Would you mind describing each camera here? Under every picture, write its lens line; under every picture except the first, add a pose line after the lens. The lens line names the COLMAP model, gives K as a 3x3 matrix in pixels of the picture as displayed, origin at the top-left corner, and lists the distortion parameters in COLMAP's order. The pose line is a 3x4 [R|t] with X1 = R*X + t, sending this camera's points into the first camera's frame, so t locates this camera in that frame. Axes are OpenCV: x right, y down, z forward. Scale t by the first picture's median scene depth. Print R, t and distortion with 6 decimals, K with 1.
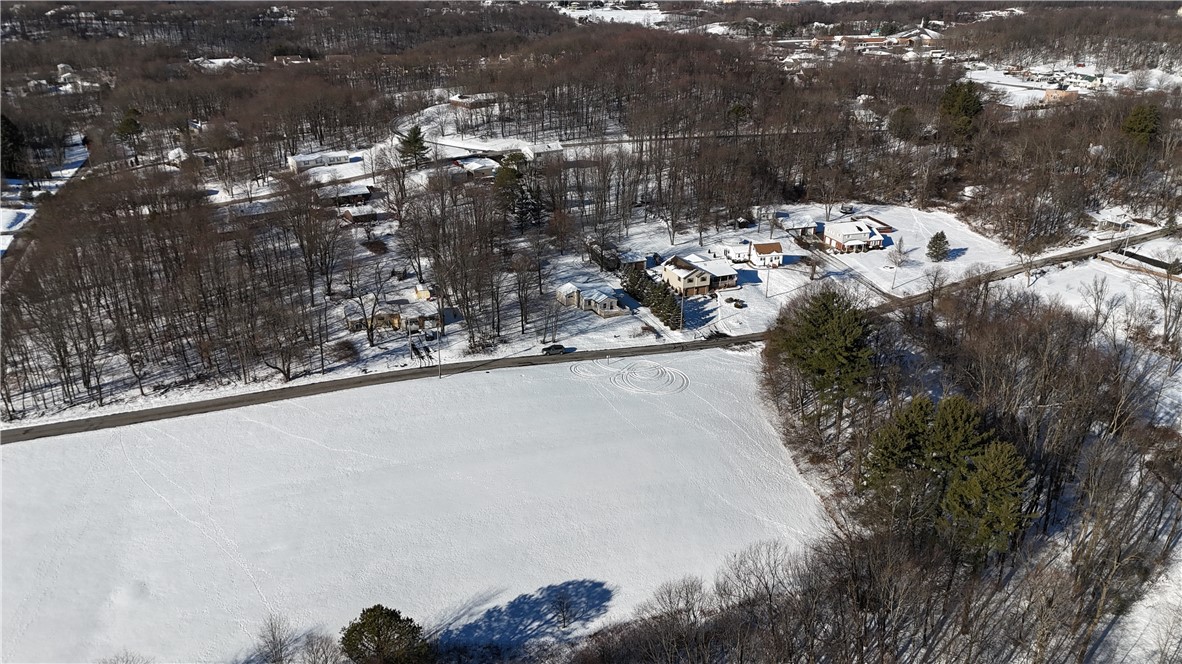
lens RADIAL K [[845.6, 0, 591.0], [0, 845.6, 332.0], [0, 0, 1]] dist [0.088052, -0.091107]
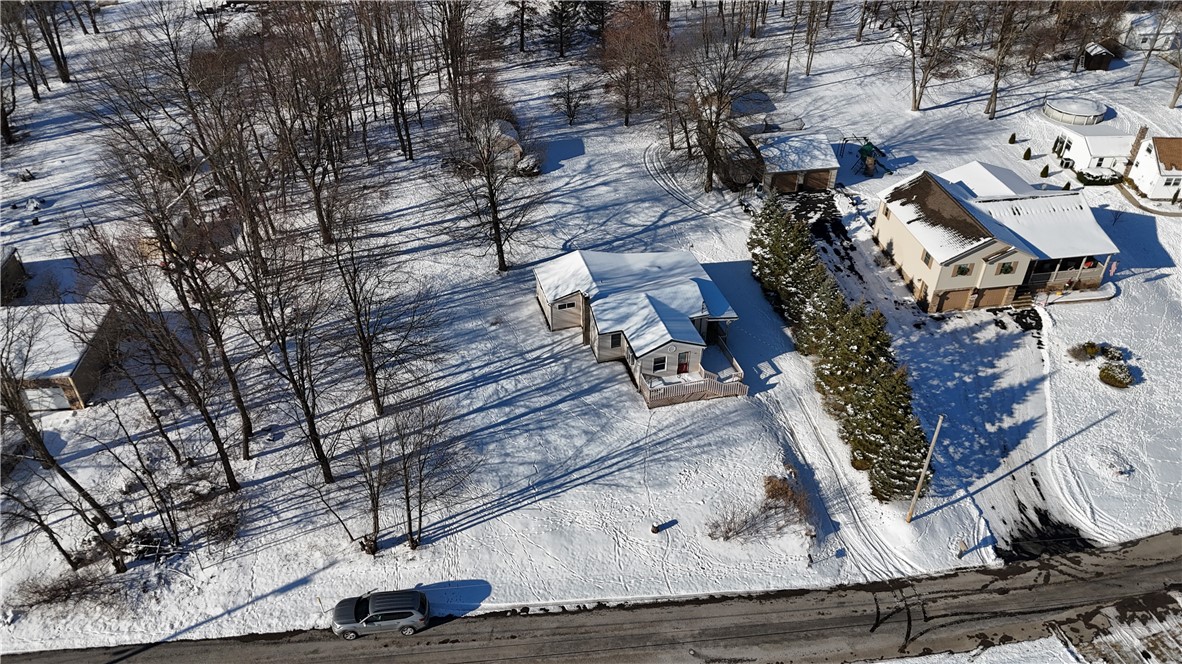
lens RADIAL K [[845.6, 0, 591.0], [0, 845.6, 332.0], [0, 0, 1]] dist [0.088052, -0.091107]
pose [[0.971521, 0.139554, -0.191498, 0.044913], [-0.087903, 0.962763, 0.255656, -0.107717], [0.220045, -0.231542, 0.947612, 0.646092]]
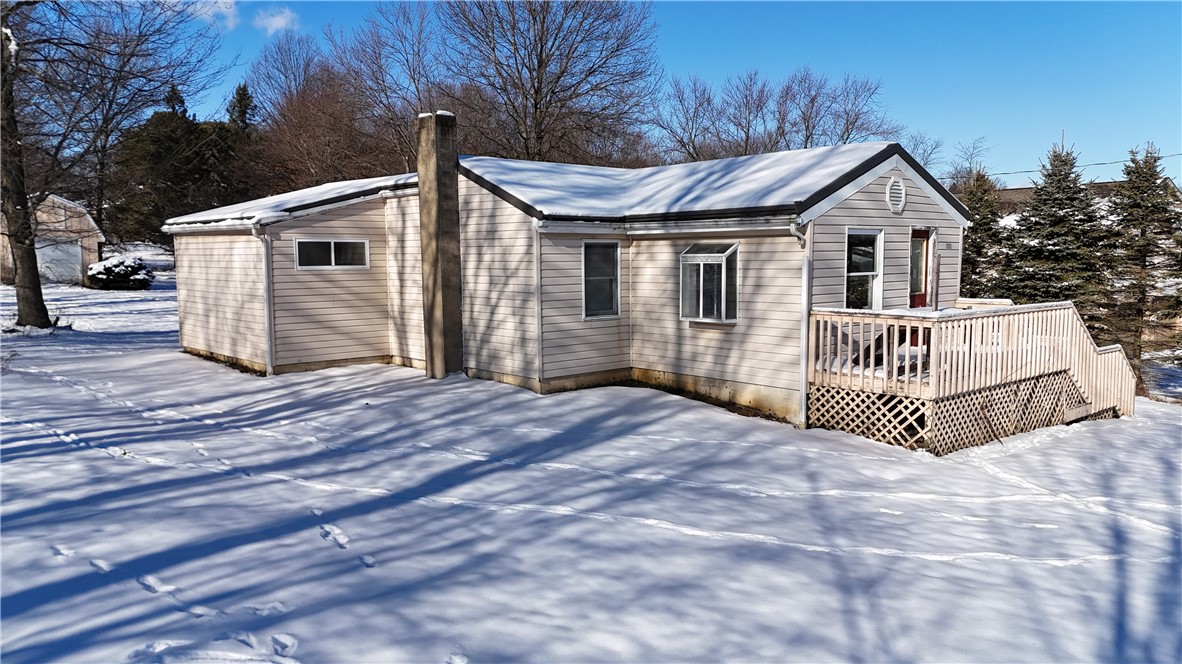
lens RADIAL K [[845.6, 0, 591.0], [0, 845.6, 332.0], [0, 0, 1]] dist [0.088052, -0.091107]
pose [[0.976407, -0.028879, 0.214000, -0.016644], [0.098226, 0.941954, -0.321053, -0.006609], [-0.192306, 0.334499, 0.922566, 0.861529]]
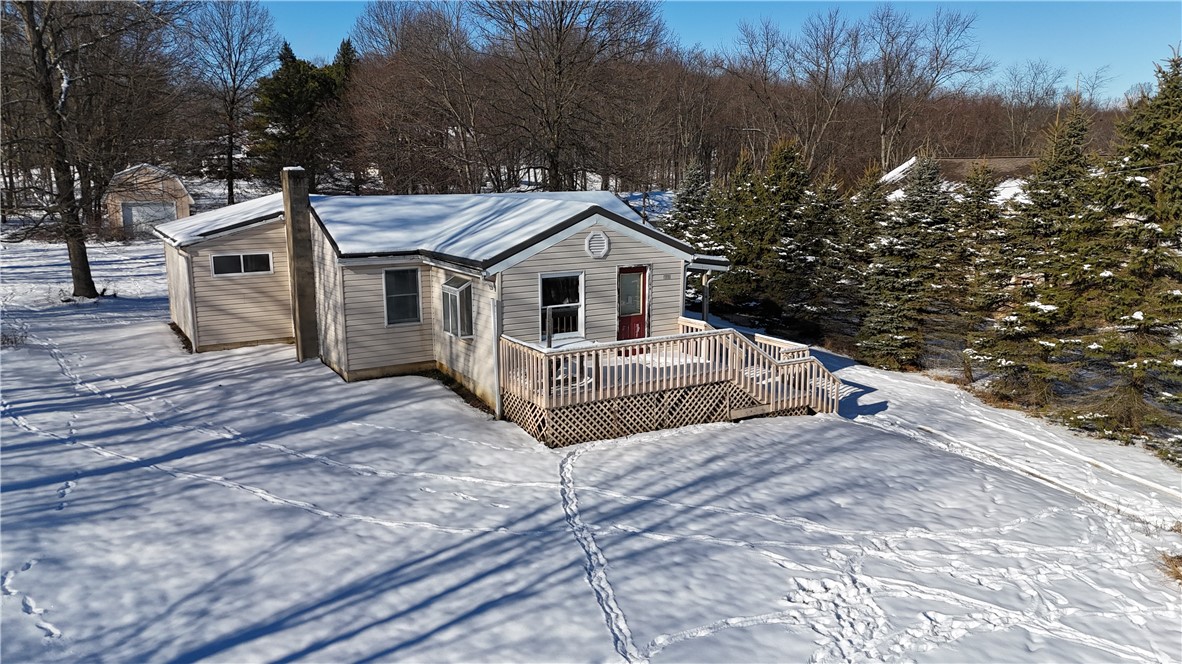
lens RADIAL K [[845.6, 0, 591.0], [0, 845.6, 332.0], [0, 0, 1]] dist [0.088052, -0.091107]
pose [[0.999408, -0.012246, 0.032138, 0.015312], [0.019562, 0.970985, -0.238340, -0.006258], [-0.028287, 0.238827, 0.970650, 0.834491]]
